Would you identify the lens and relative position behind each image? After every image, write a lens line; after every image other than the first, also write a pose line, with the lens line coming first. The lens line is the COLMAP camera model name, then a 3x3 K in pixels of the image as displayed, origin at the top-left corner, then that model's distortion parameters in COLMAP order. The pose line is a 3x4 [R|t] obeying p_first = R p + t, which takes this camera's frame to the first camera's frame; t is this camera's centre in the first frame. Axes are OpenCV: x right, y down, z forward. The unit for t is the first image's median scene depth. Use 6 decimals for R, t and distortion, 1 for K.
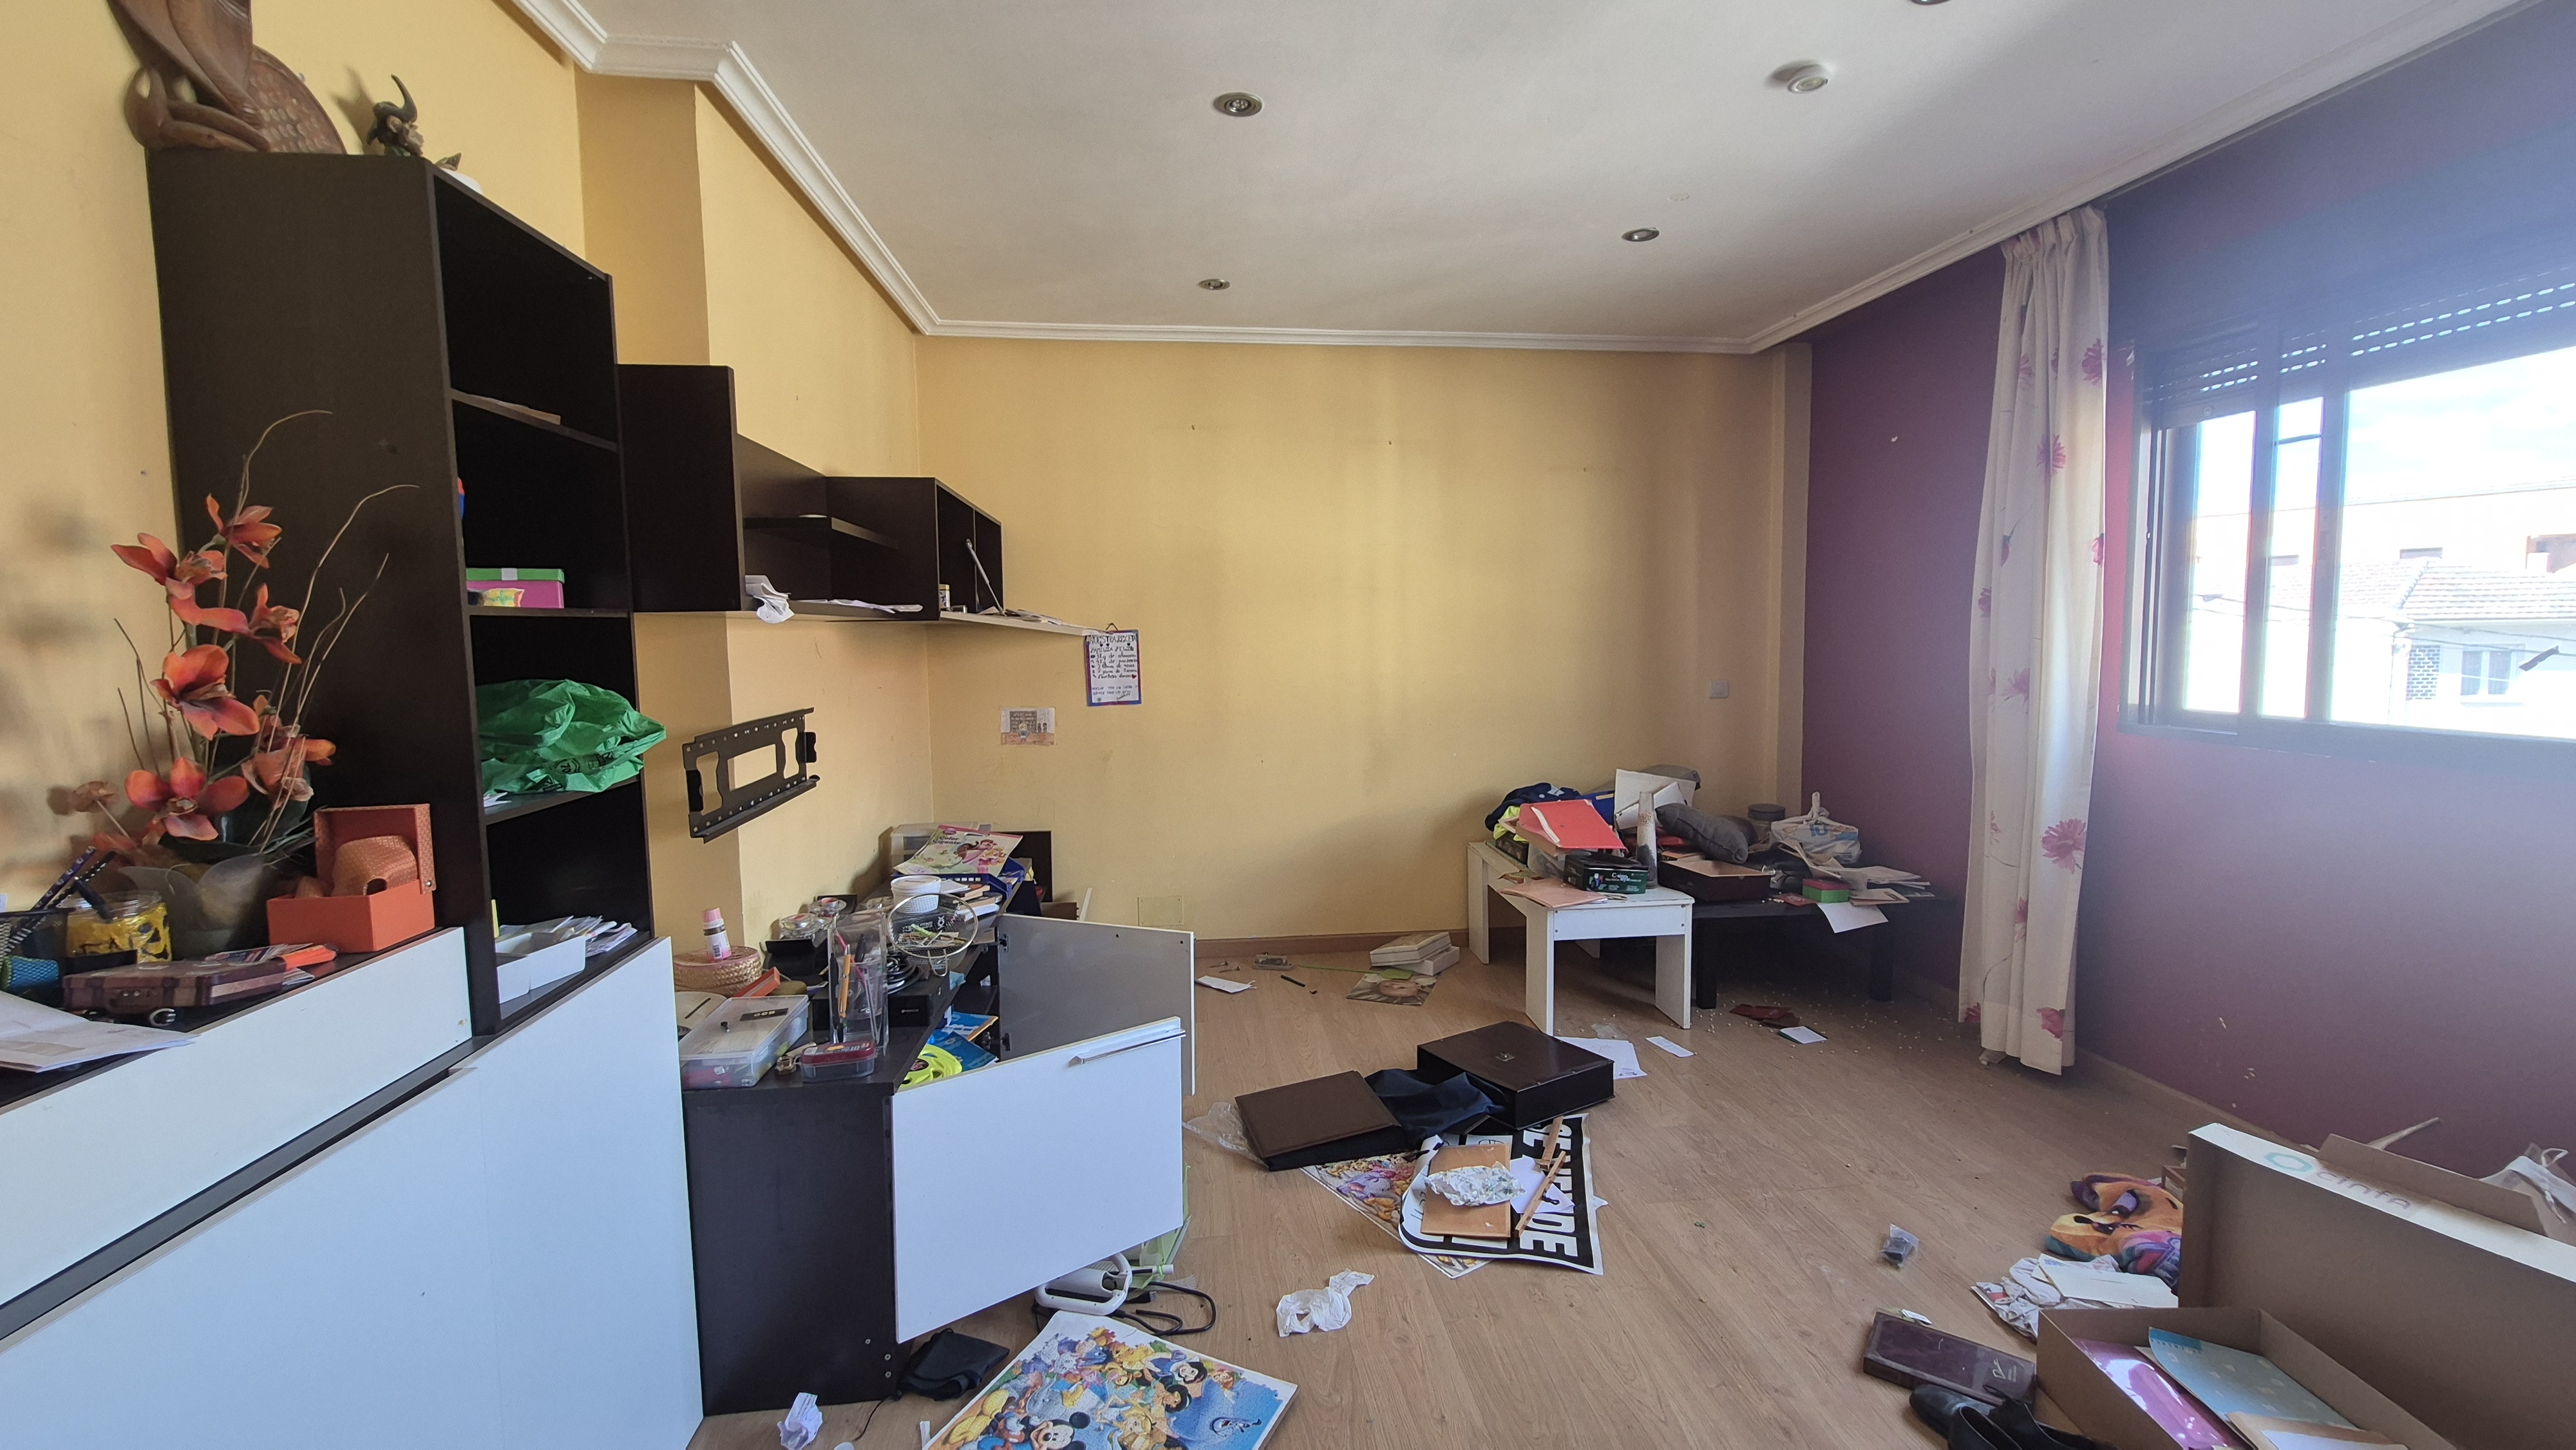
lens RADIAL K [[1061.8, 0, 1291.2], [0, 1061.8, 712.4], [0, 0, 1]] dist [0.002216, 0.002680]
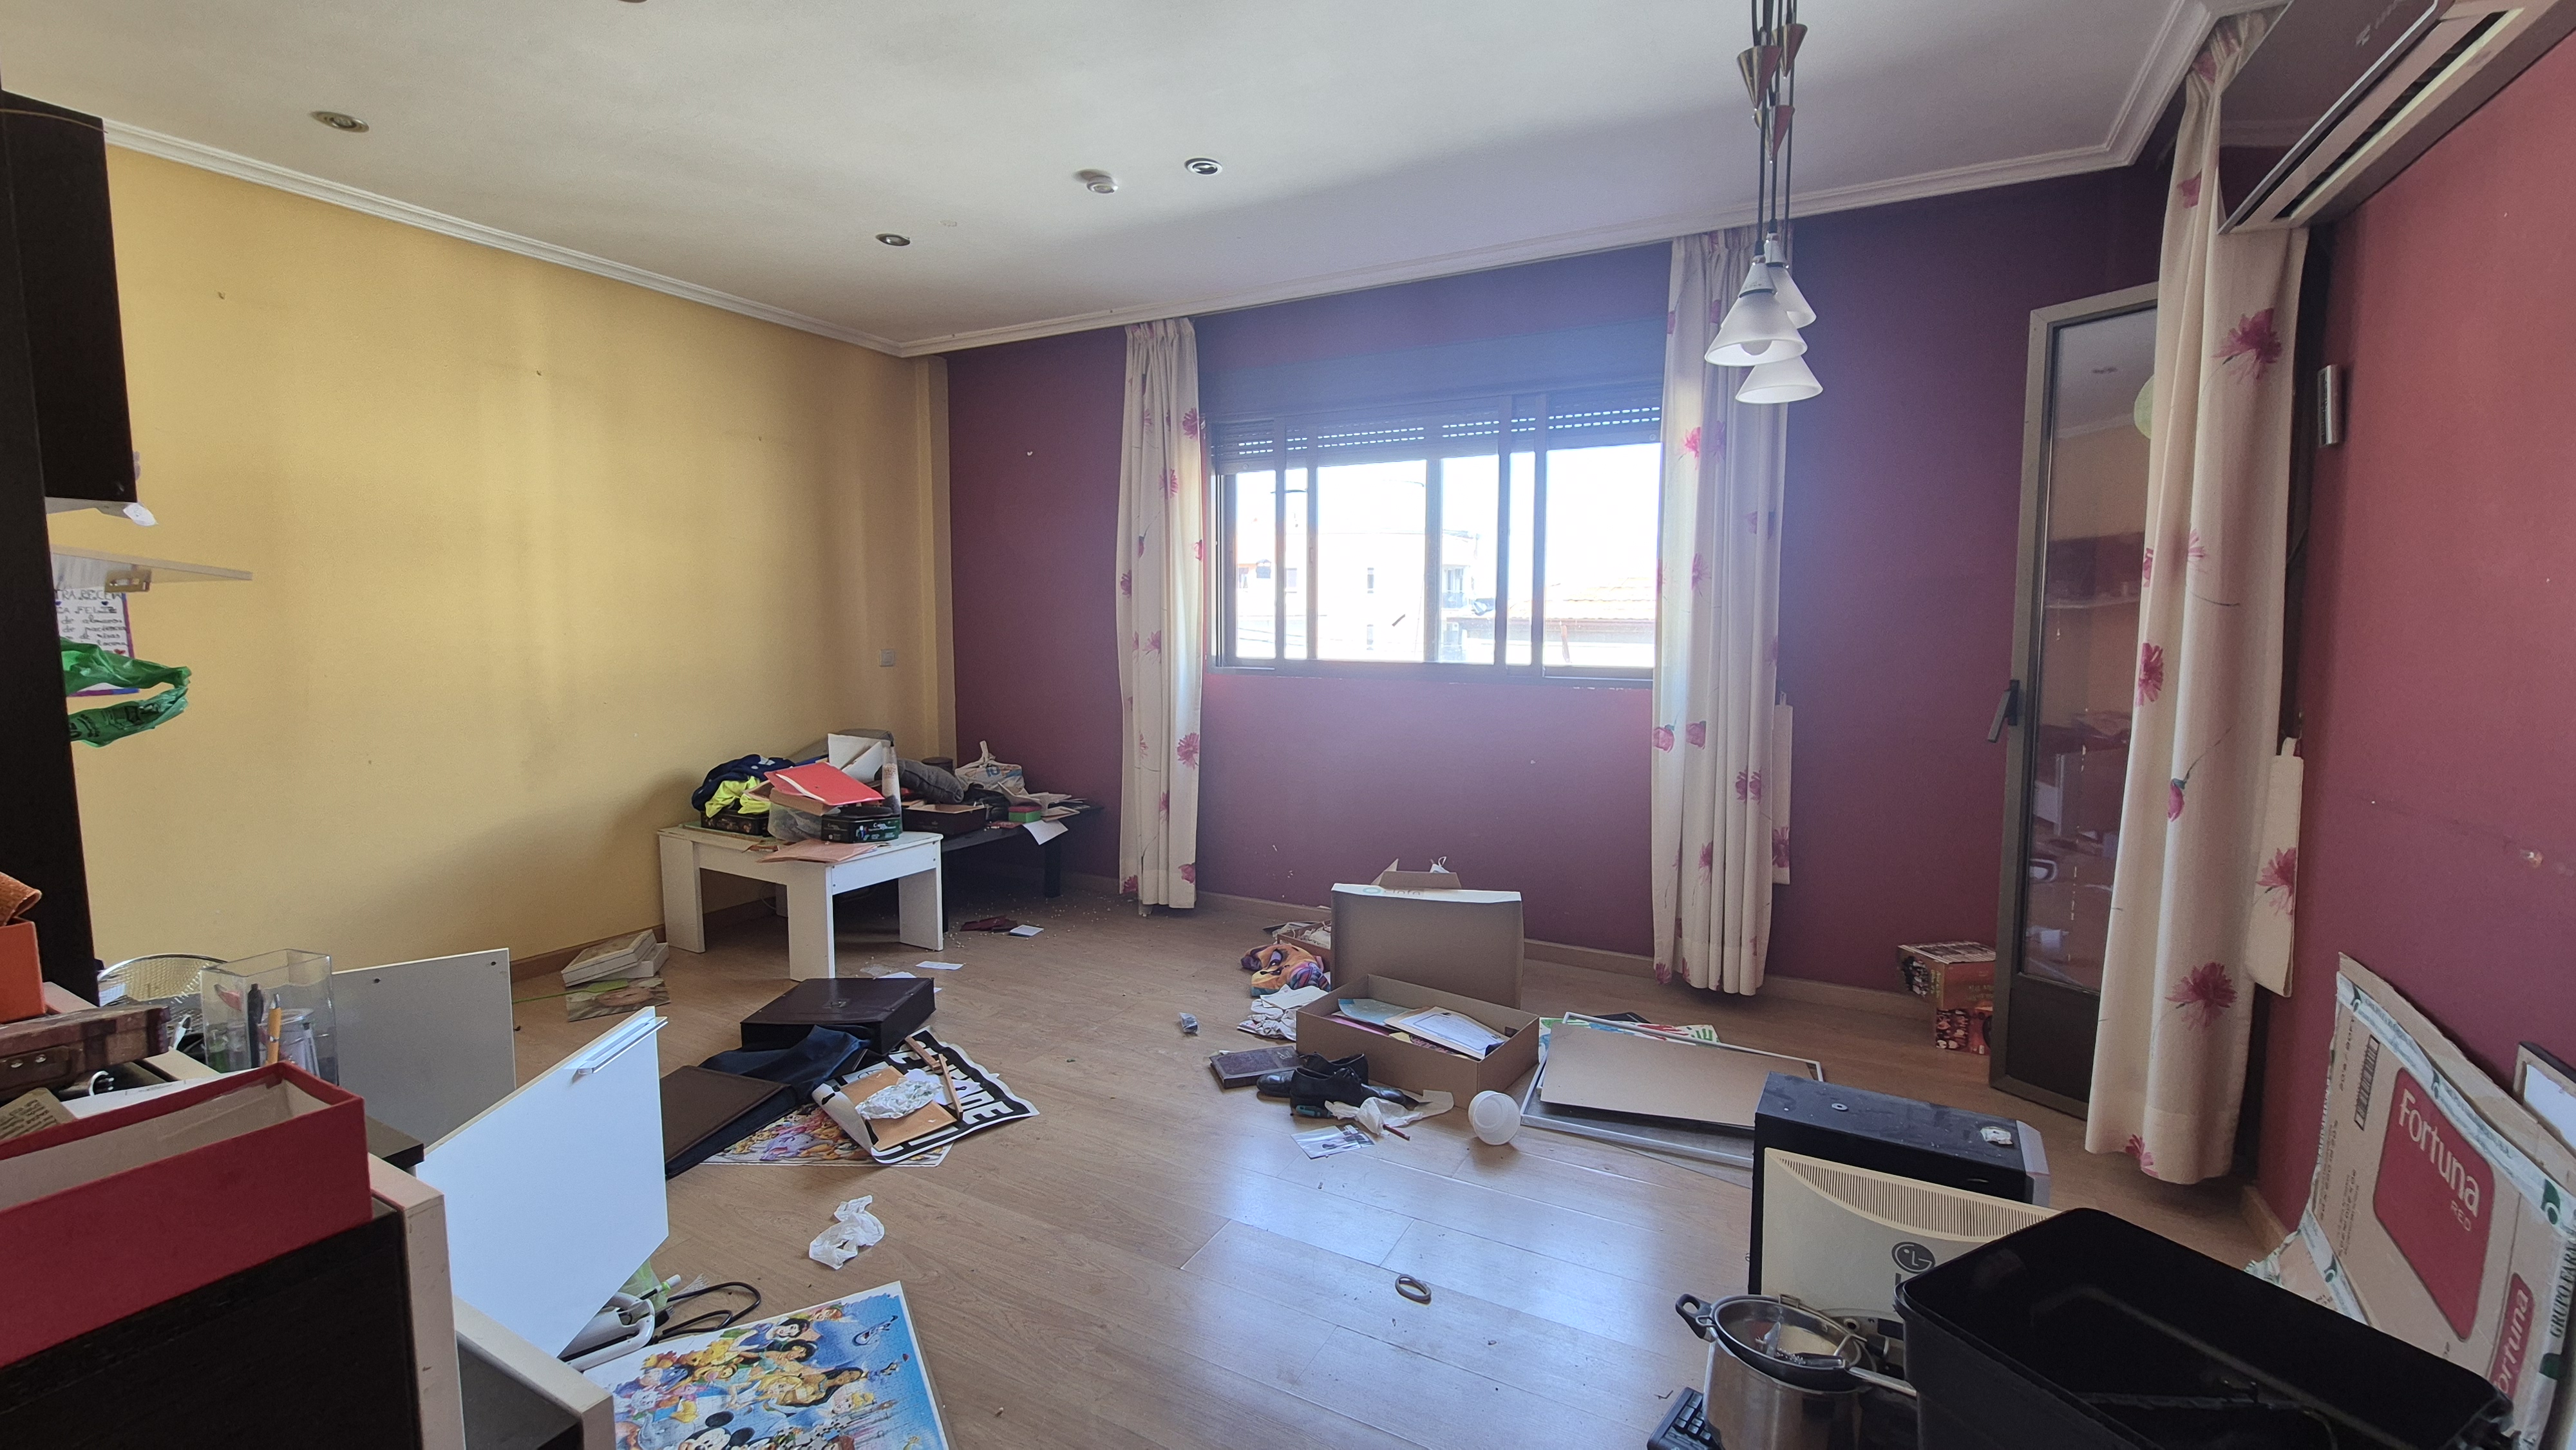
lens RADIAL K [[1061.8, 0, 1300.4], [0, 1061.8, 713.5], [0, 0, 1]] dist [0.002216, 0.002680]
pose [[0.578744, -0.061752, 0.813168, -0.379696], [0.054657, 0.997824, 0.036874, 0.028213], [-0.813676, 0.023104, 0.580860, 0.021978]]
